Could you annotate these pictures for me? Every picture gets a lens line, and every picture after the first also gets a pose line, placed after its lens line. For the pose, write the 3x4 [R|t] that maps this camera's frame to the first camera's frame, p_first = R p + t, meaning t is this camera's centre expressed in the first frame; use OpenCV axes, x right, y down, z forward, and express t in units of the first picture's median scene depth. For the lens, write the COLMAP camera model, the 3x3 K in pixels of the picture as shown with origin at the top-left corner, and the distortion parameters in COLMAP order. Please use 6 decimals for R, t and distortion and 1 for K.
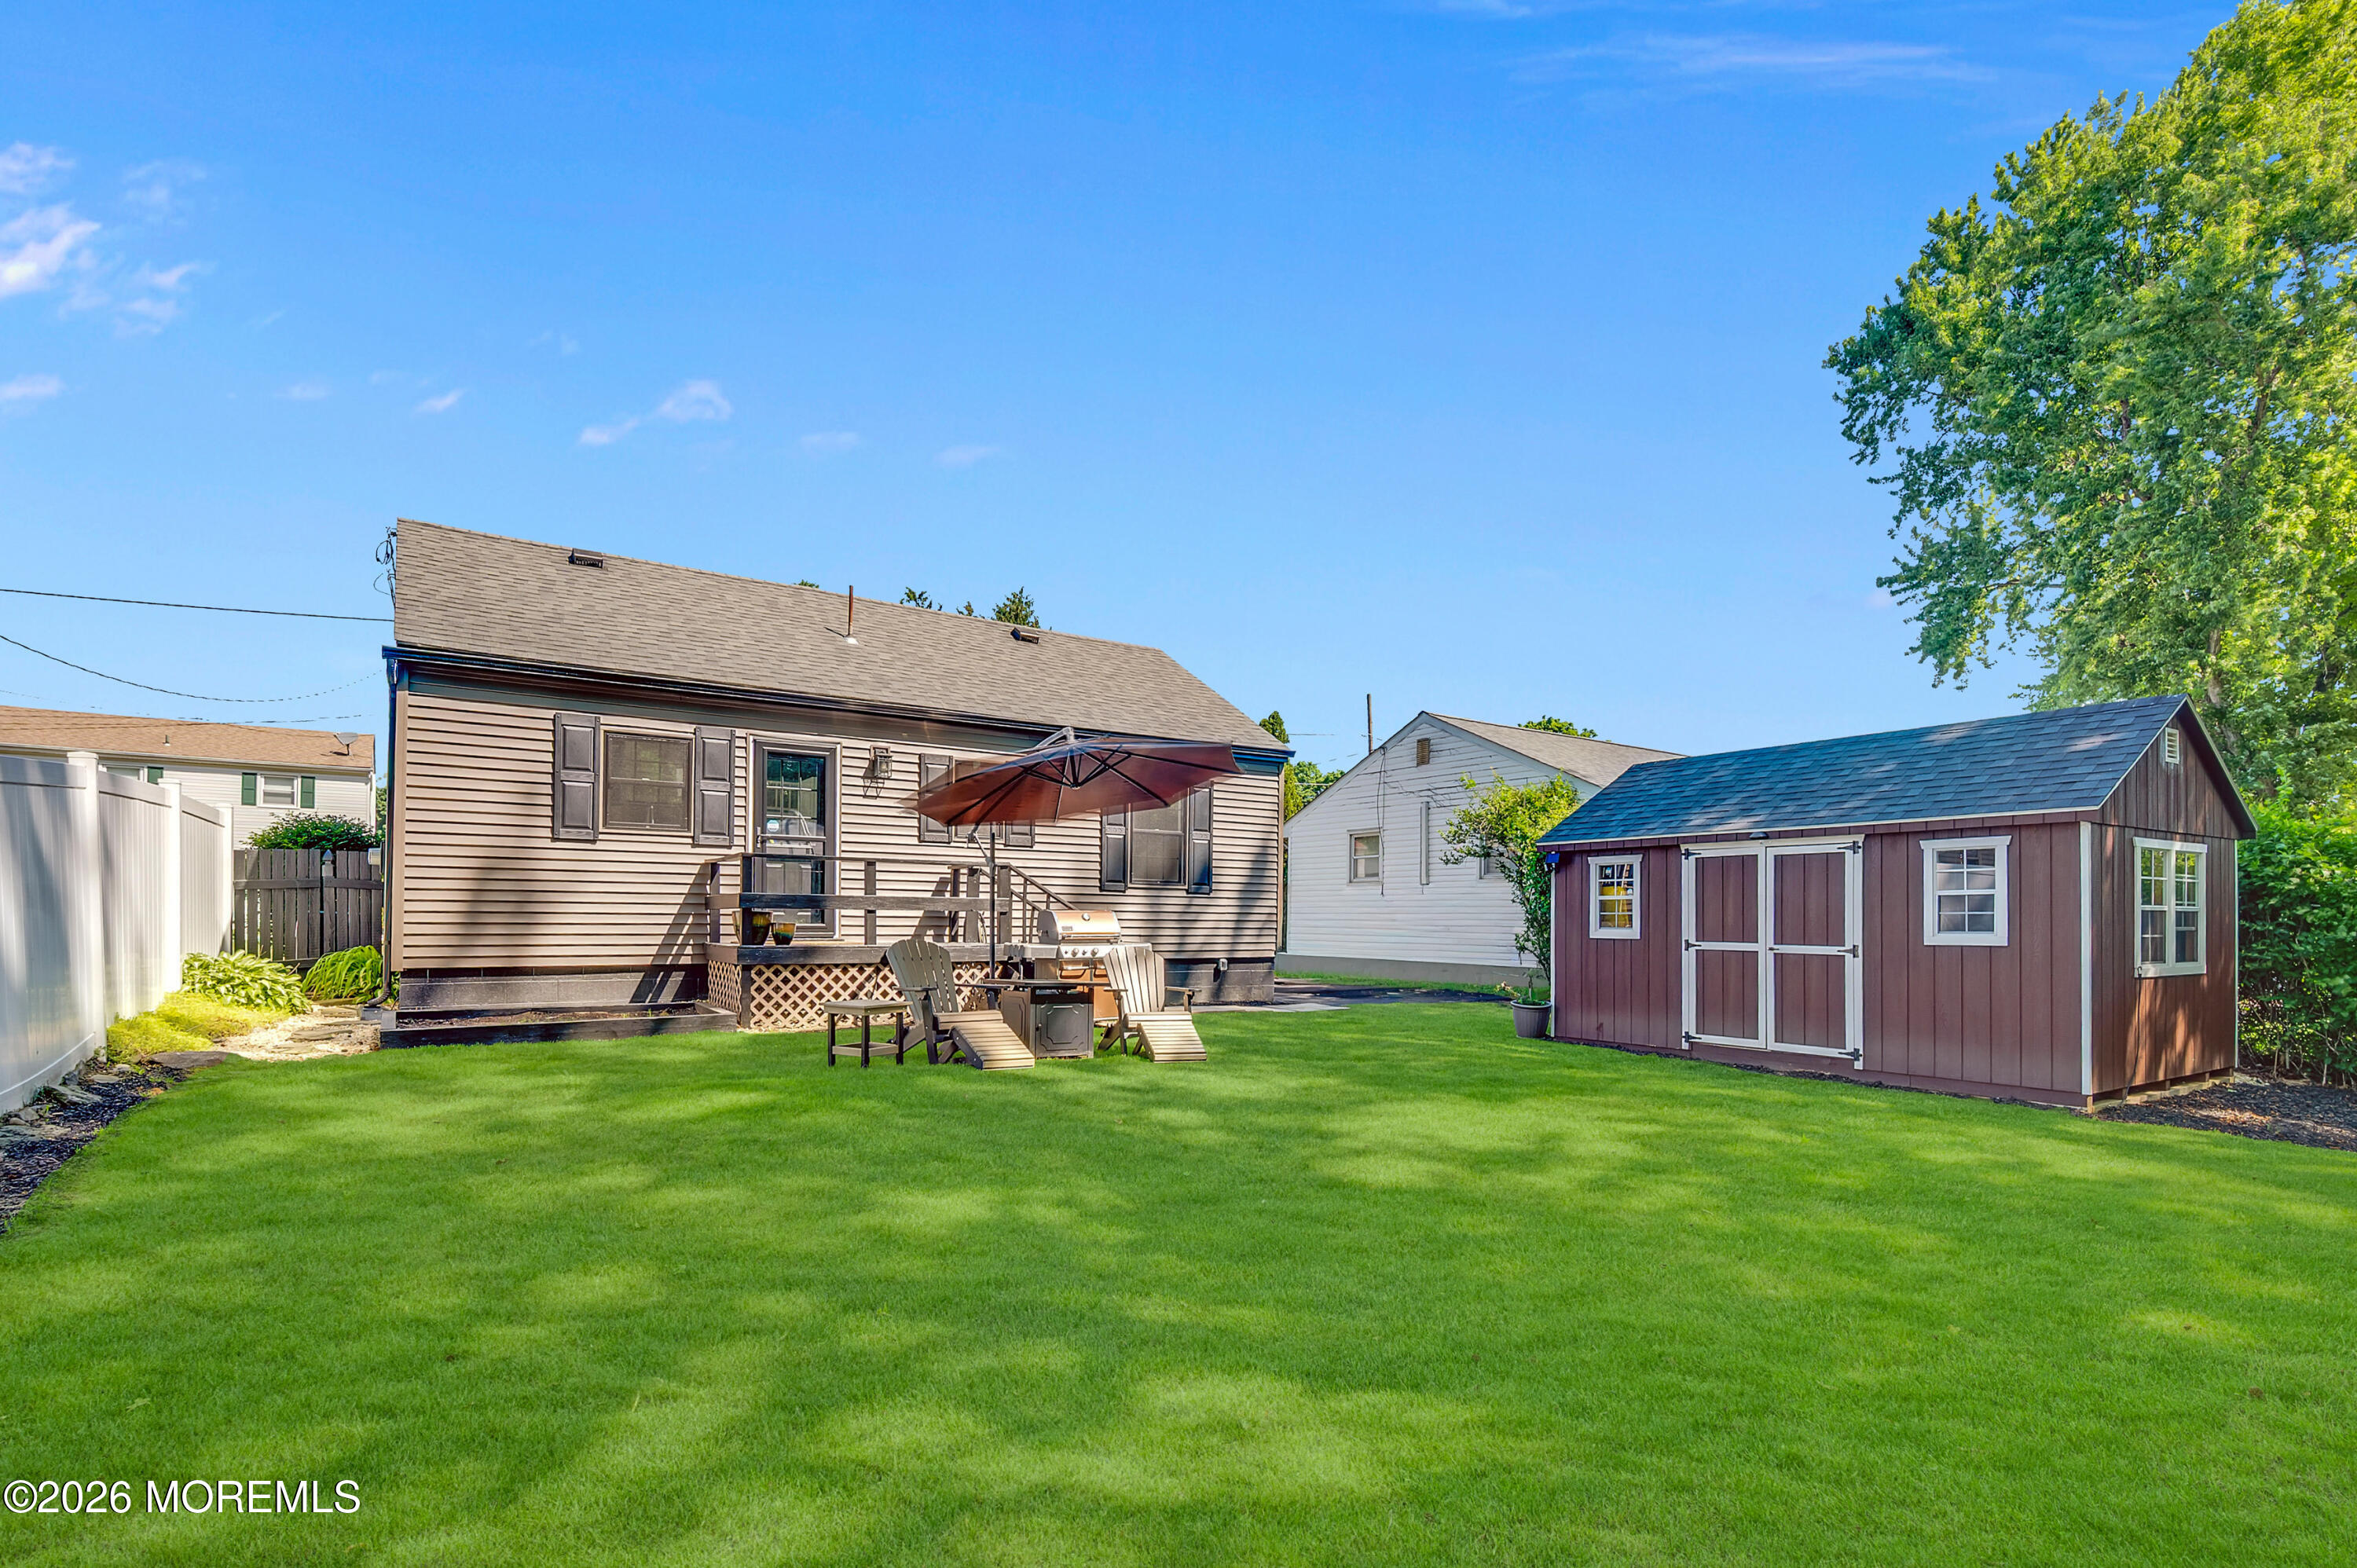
lens RADIAL K [[1173.1, 0, 1247.4], [0, 1173.1, 925.1], [0, 0, 1]] dist [-0.000320, -0.000187]
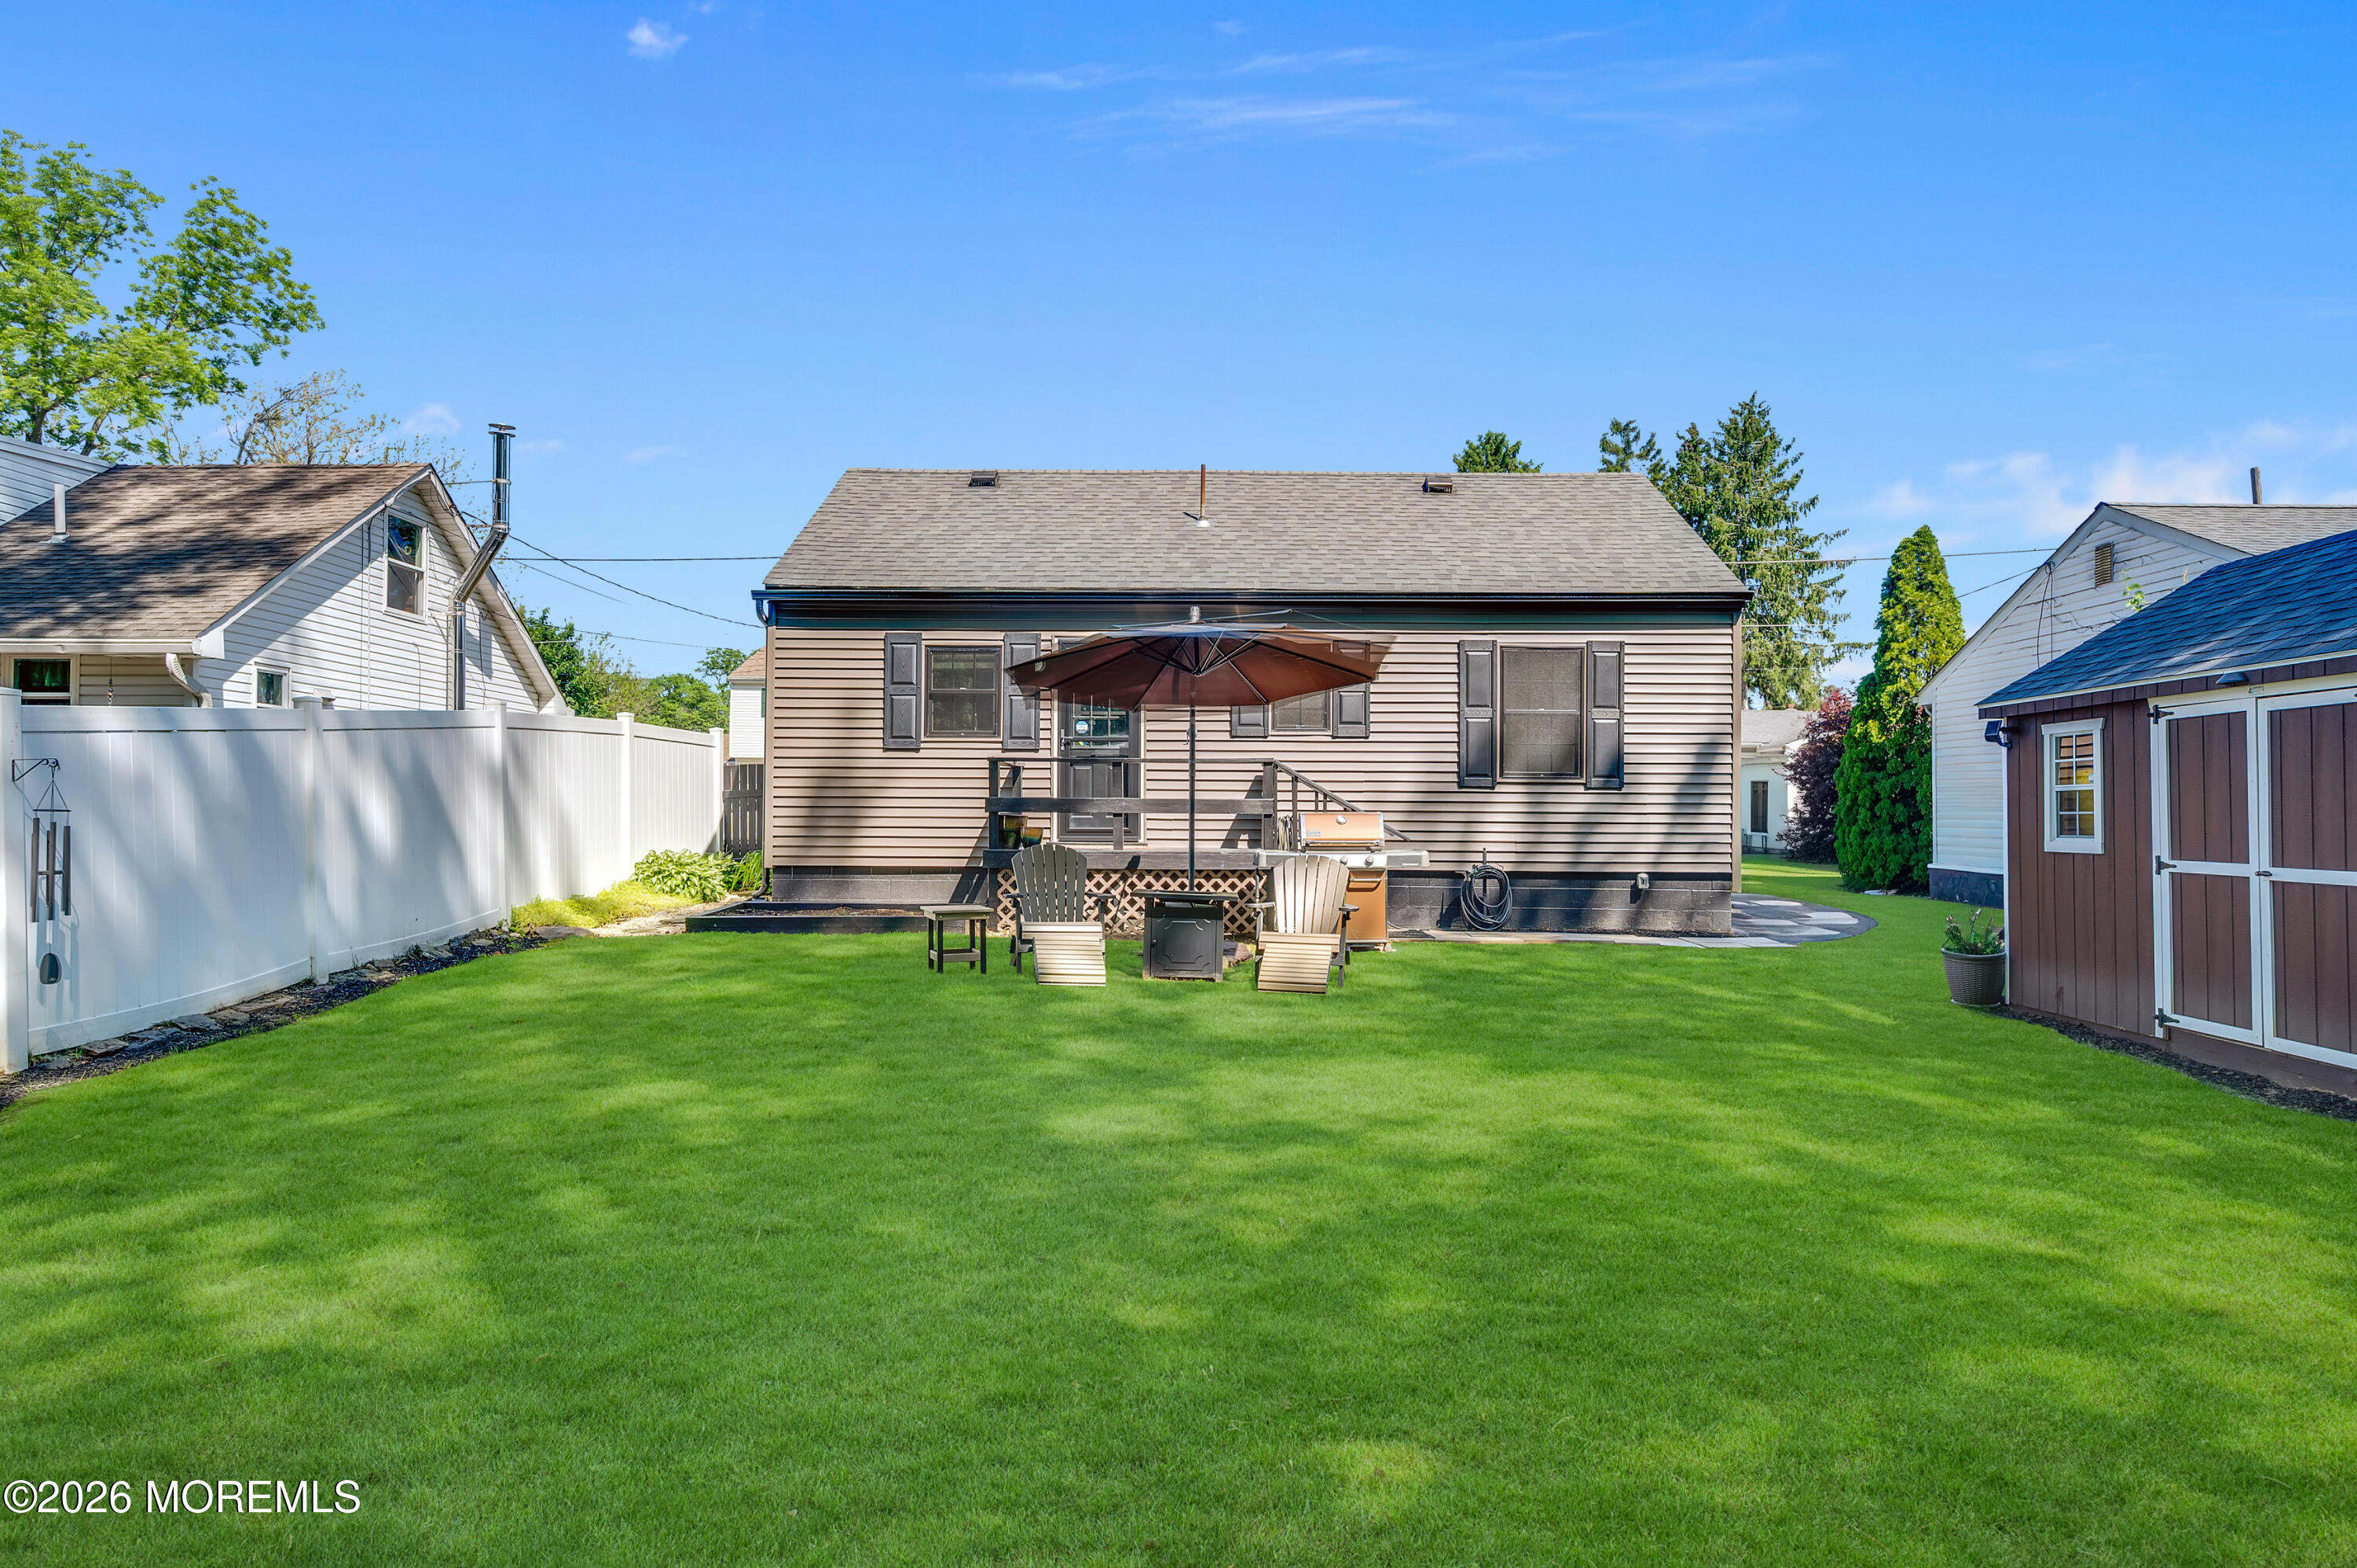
lens RADIAL K [[1421.5, 0, 1180.5], [0, 1421.5, 807.3], [0, 0, 1]] dist [-0.000200, -0.000650]
pose [[0.797788, -0.007076, -0.602897, 0.413295], [-0.001234, 0.999910, -0.013368, -0.002247], [0.602937, 0.011409, 0.797707, 0.114002]]
